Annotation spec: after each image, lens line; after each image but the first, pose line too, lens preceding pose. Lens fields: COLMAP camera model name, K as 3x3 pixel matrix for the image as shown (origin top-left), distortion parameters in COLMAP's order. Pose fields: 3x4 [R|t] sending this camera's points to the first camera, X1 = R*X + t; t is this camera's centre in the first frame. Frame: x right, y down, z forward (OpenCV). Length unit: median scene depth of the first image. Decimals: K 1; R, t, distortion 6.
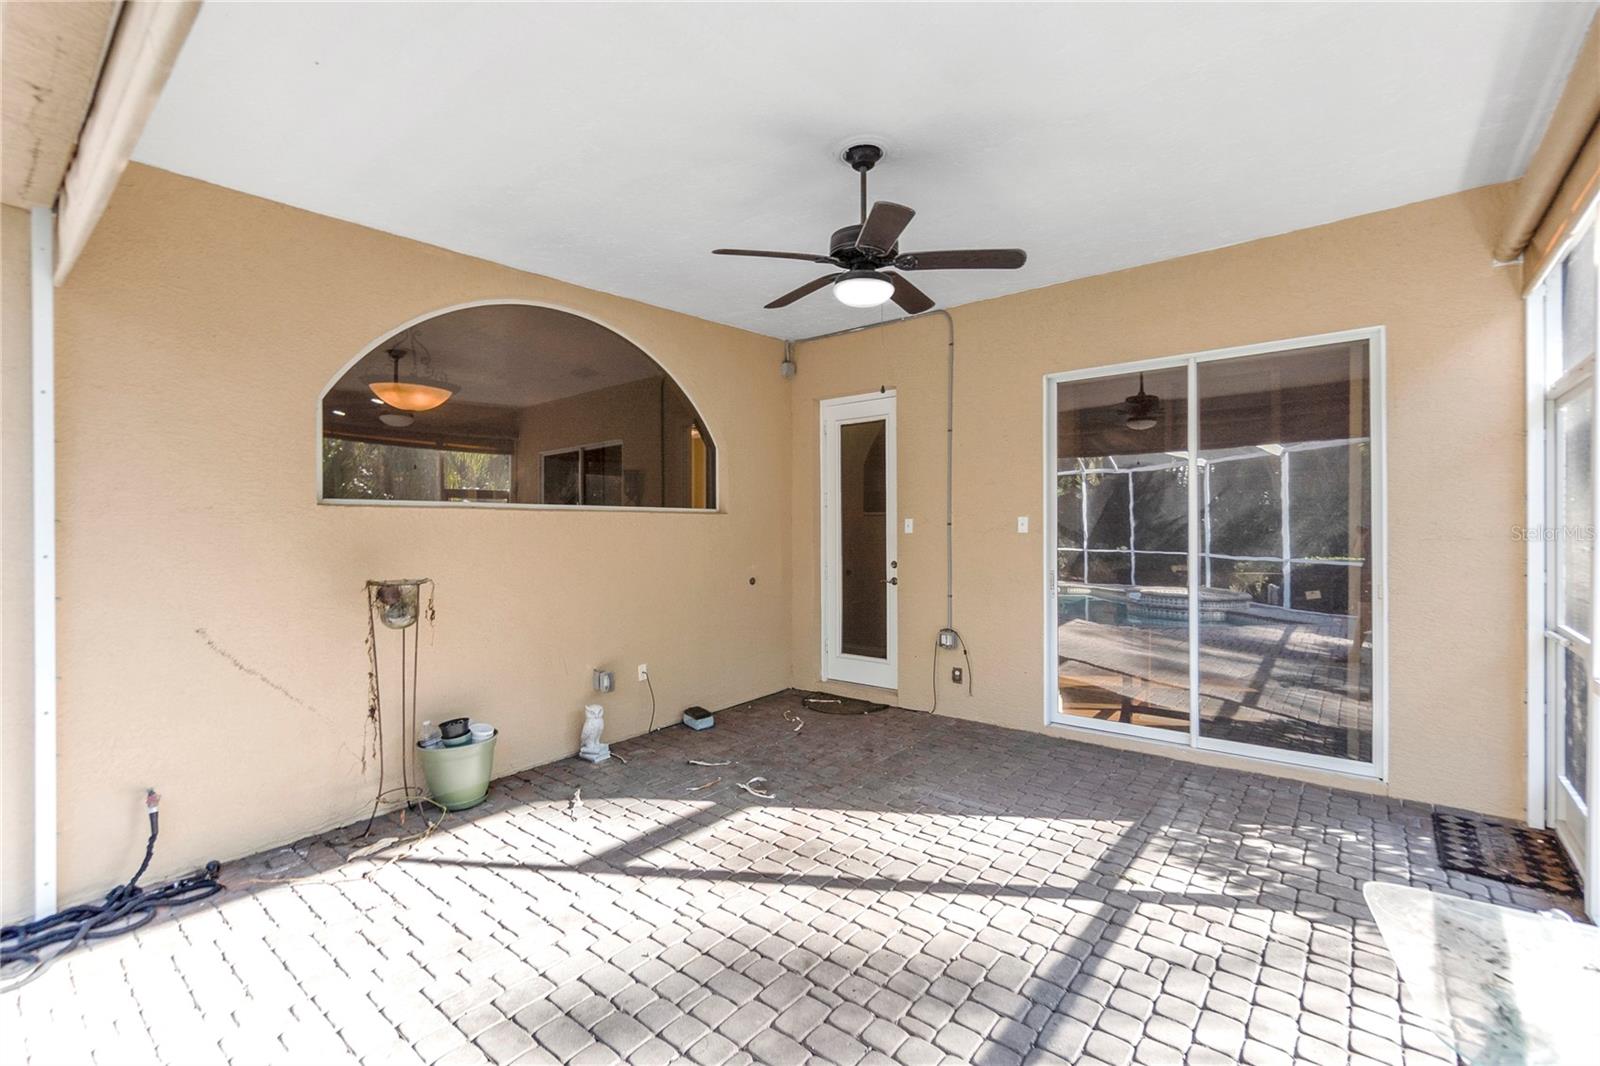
lens RADIAL K [[696.3, 0, 815.5], [0, 696.3, 530.0], [0, 0, 1]] dist [0.000440, 0.000135]
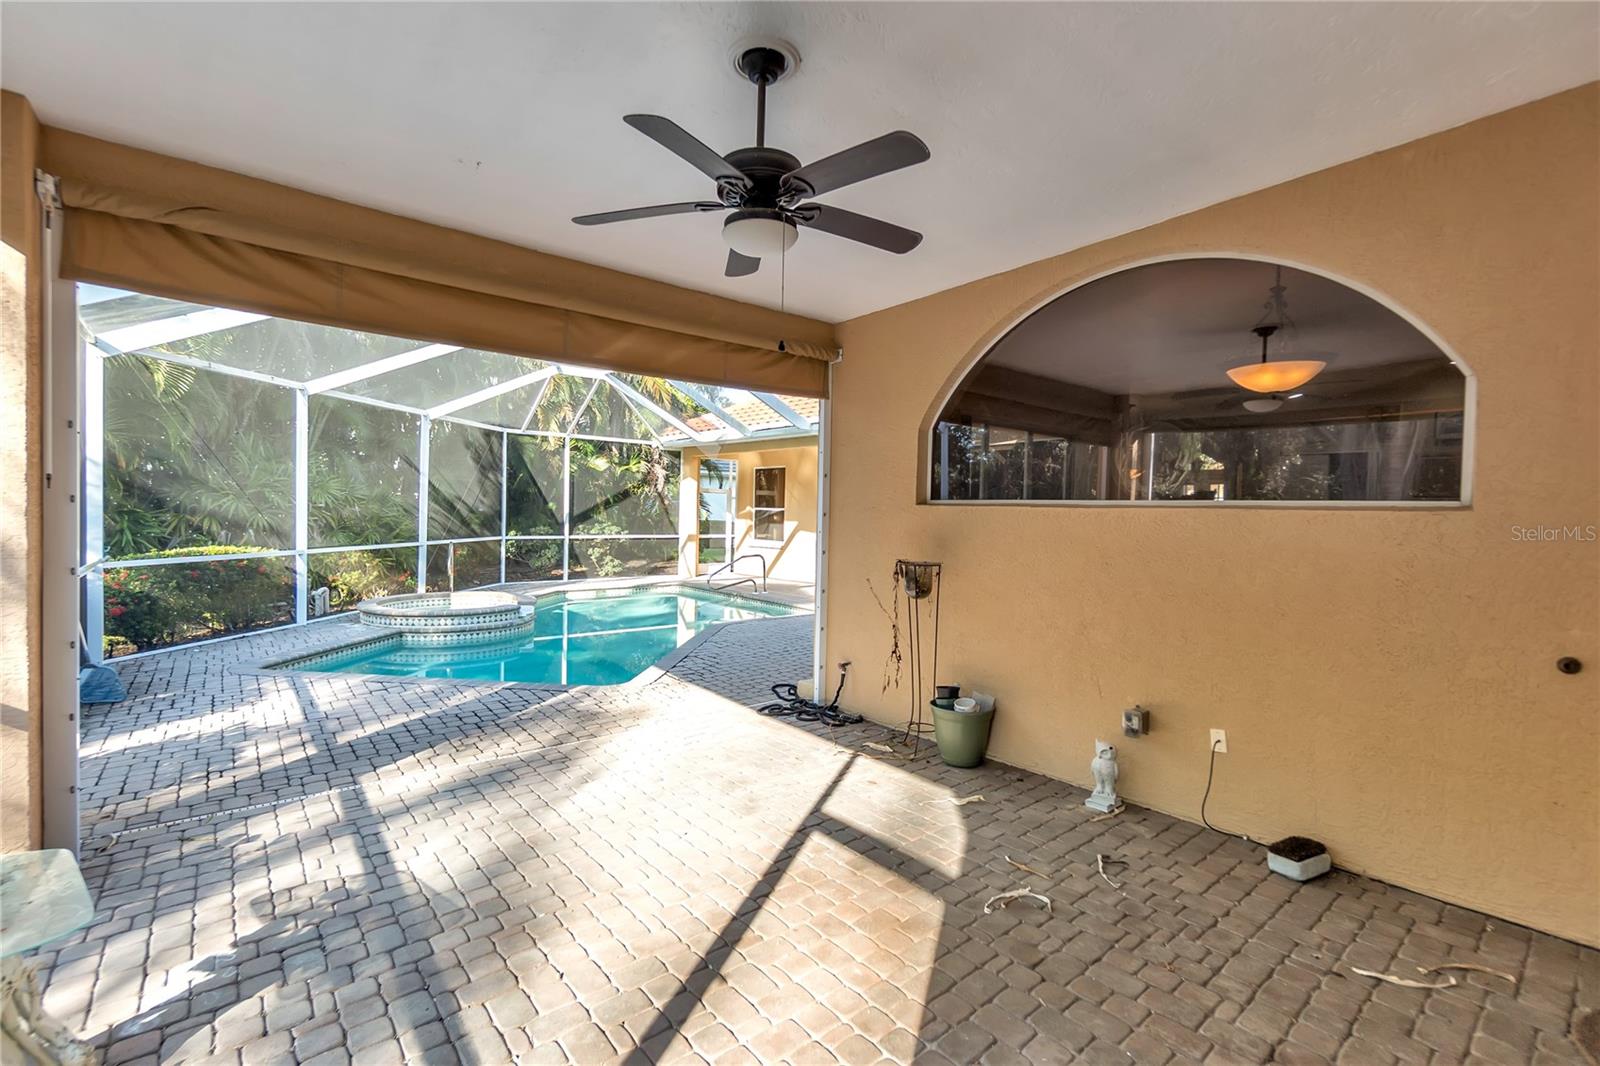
lens RADIAL K [[696.3, 0, 815.5], [0, 696.3, 530.0], [0, 0, 1]] dist [0.000440, 0.000135]
pose [[-0.182170, 0.034180, -0.982673, 0.610657], [-0.015969, 0.999161, 0.037714, -0.030028], [0.983137, 0.022563, -0.181472, 0.892856]]
